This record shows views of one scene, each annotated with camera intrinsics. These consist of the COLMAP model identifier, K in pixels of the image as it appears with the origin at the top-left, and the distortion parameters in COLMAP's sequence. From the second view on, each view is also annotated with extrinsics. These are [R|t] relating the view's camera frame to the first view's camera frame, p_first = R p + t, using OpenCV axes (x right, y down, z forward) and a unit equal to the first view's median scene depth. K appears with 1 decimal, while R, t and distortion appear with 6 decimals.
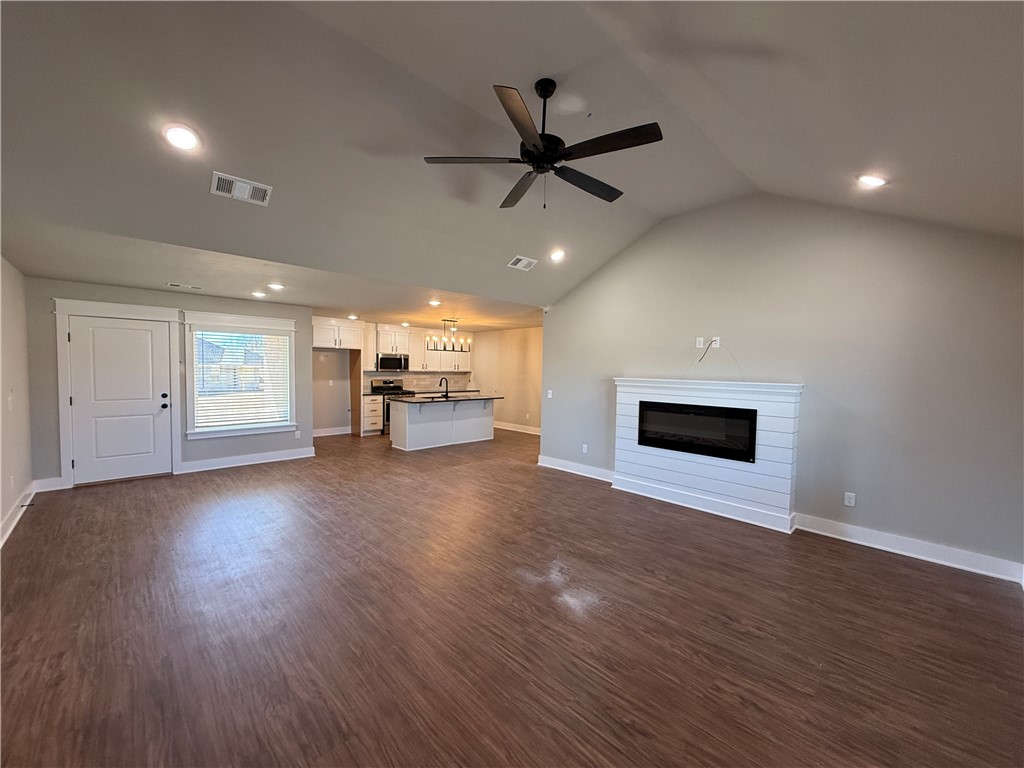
lens RADIAL K [[406.8, 0, 511.4], [0, 406.8, 385.6], [0, 0, 1]] dist [-0.000479, 0.000226]
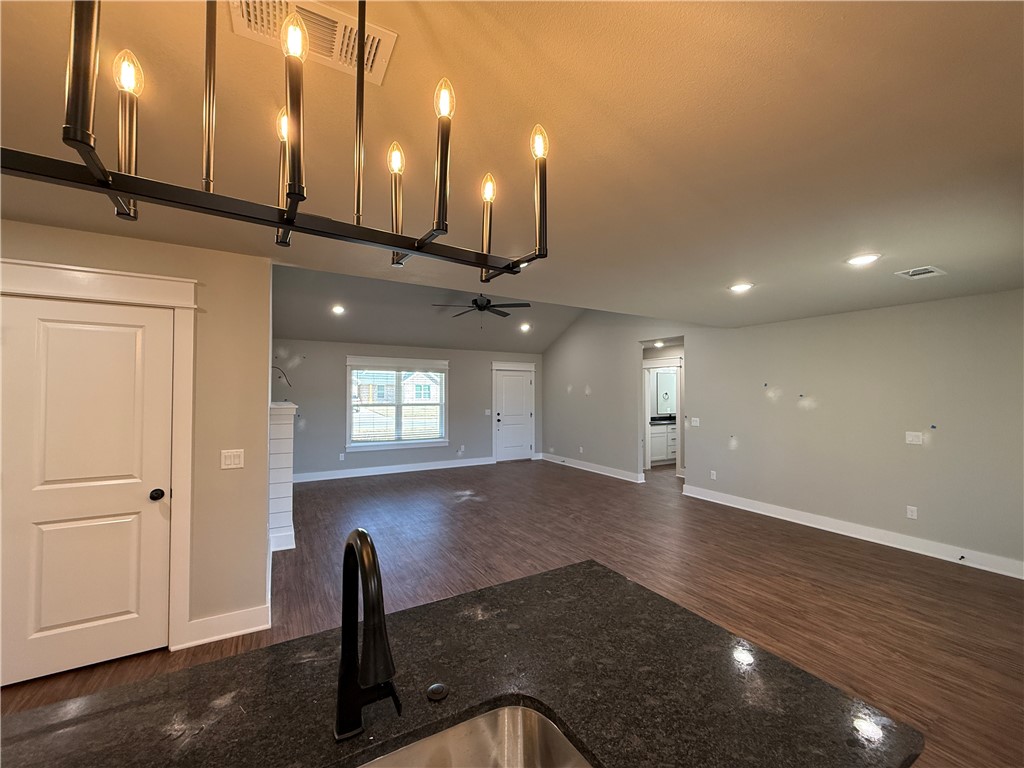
lens RADIAL K [[406.8, 0, 511.4], [0, 406.8, 385.6], [0, 0, 1]] dist [-0.000479, 0.000226]
pose [[-0.970397, -0.015132, 0.241041, -0.434736], [-0.007783, 0.999476, 0.031410, -0.110583], [-0.241390, 0.028604, -0.970007, 2.128019]]
